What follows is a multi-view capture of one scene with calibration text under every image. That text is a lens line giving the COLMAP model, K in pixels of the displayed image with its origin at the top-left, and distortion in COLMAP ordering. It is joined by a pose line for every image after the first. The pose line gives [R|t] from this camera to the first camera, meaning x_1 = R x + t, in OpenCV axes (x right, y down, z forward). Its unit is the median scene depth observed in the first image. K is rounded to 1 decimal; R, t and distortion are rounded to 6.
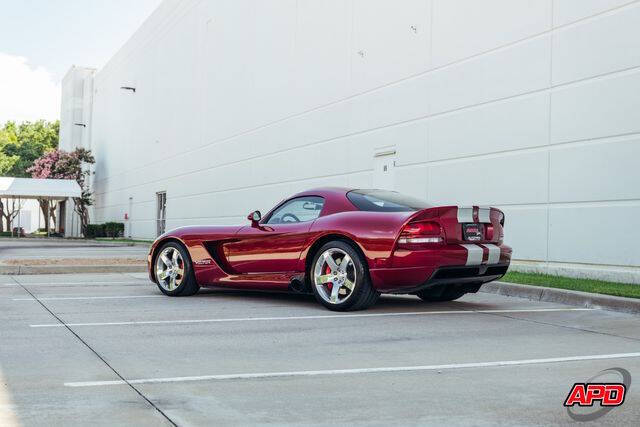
lens RADIAL K [[883.9, 0, 320.0], [0, 883.9, 213.5], [0, 0, 1]] dist [0.000535, -0.002106]
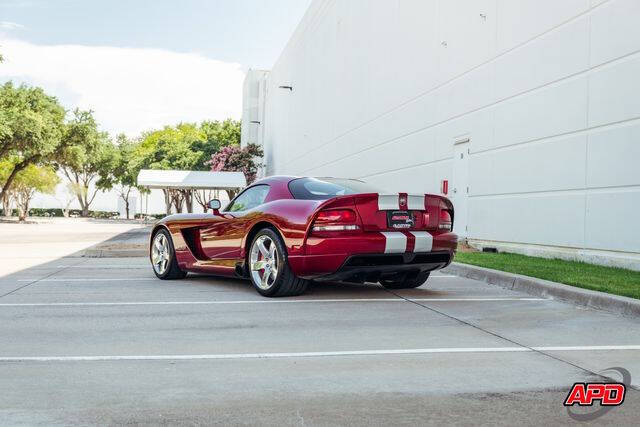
lens RADIAL K [[820.5, 0, 320.7], [0, 820.5, 226.4], [0, 0, 1]] dist [0.023871, 0.014827]
pose [[0.974141, -0.000182, -0.225943, 0.257956], [0.007121, 0.999528, 0.029899, 0.000666], [0.225831, -0.030734, 0.973682, 0.075912]]
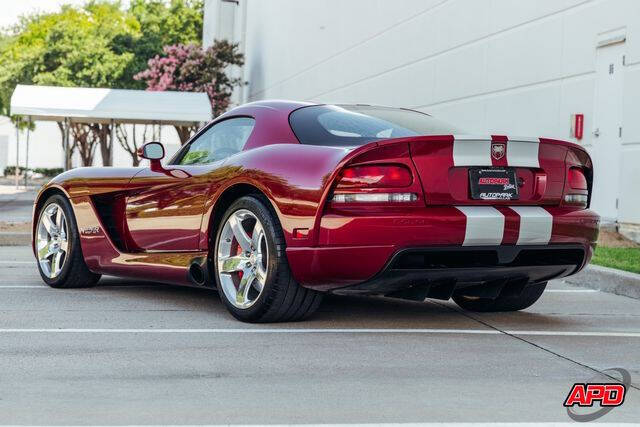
lens RADIAL K [[1512.1, 0, 321.7], [0, 1512.1, 192.0], [0, 0, 1]] dist [0.108534, 1.110386]
pose [[0.970038, 0.015225, -0.242475, 0.259506], [-0.008749, 0.999576, 0.027766, 0.000954], [0.242795, -0.024812, 0.969760, 0.070597]]
